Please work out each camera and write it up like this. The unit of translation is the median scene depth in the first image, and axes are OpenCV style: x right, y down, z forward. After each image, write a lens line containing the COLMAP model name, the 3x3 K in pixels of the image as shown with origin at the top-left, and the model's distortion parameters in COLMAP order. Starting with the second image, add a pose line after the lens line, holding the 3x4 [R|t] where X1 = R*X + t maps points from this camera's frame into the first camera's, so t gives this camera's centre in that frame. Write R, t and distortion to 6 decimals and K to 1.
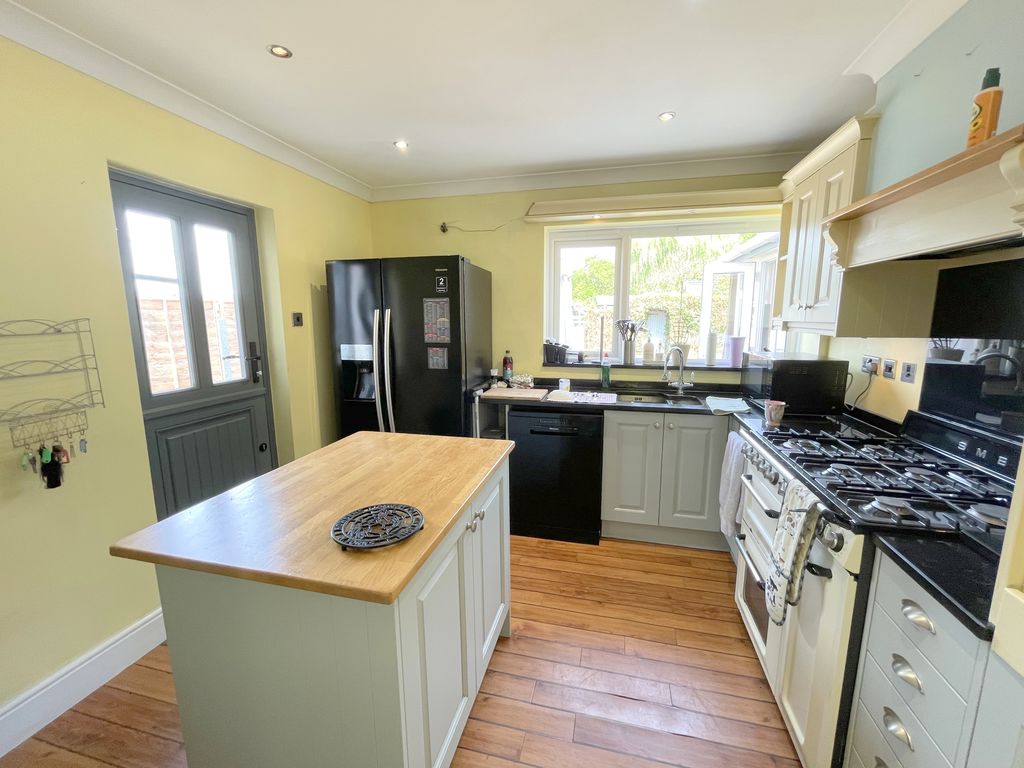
lens RADIAL K [[413.4, 0, 513.6], [0, 413.4, 385.3], [0, 0, 1]] dist [-0.001097, -0.000269]
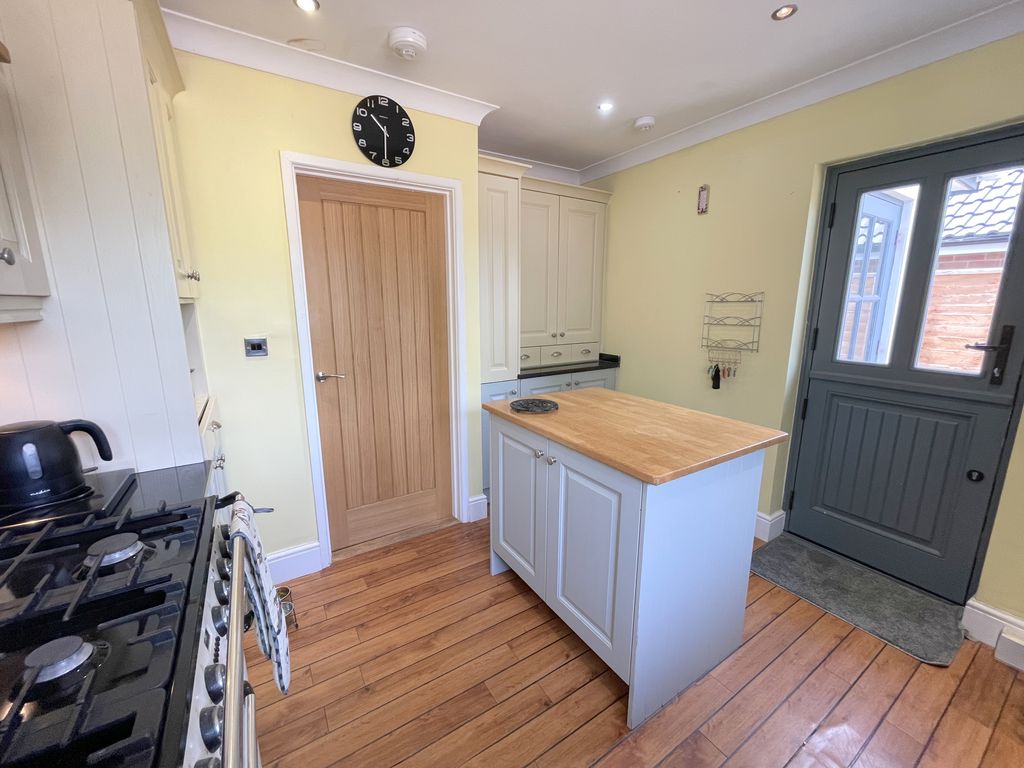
lens RADIAL K [[413.4, 0, 509.8], [0, 413.4, 379.0], [0, 0, 1]] dist [-0.001097, -0.000269]
pose [[-0.687148, 0.144673, -0.711967, 0.654088], [-0.118538, 0.944515, 0.306334, -0.200885], [0.716782, 0.294892, -0.631872, 1.300384]]
